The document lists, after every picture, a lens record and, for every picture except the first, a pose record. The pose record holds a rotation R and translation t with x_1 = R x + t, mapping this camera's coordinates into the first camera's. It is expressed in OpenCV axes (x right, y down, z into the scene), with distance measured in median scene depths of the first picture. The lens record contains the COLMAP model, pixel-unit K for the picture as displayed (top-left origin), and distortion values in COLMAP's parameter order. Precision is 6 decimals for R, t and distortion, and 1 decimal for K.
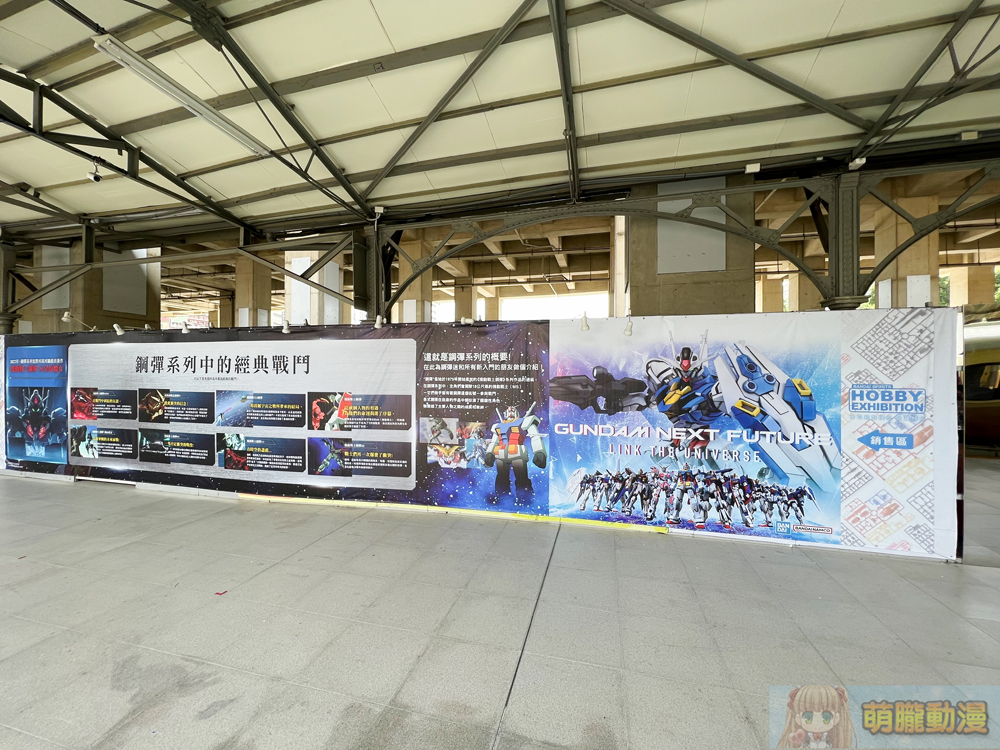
lens RADIAL K [[402.6, 0, 499.4], [0, 402.6, 369.8], [0, 0, 1]] dist [-0.008521, 0.000535]
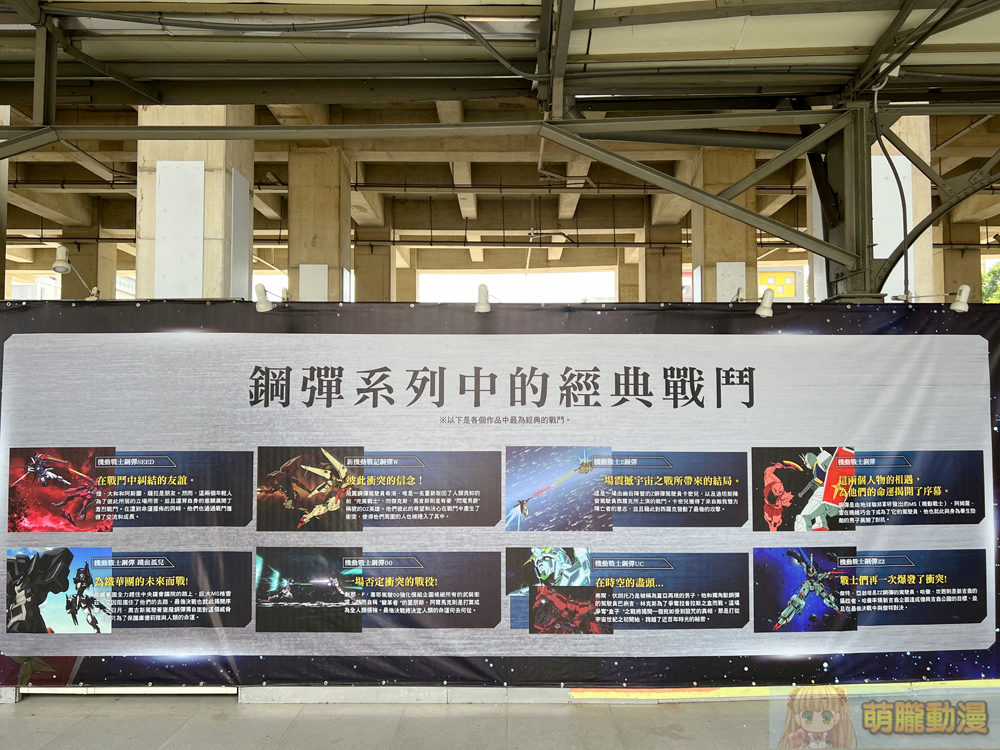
lens RADIAL K [[749.4, 0, 503.4], [0, 749.4, 373.9], [0, 0, 1]] dist [0.054455, -0.060589]
pose [[0.970878, 0.008817, 0.239411, -0.898657], [0.002067, 0.998977, -0.045171, 0.009131], [-0.239564, 0.044350, 0.969867, 0.220099]]
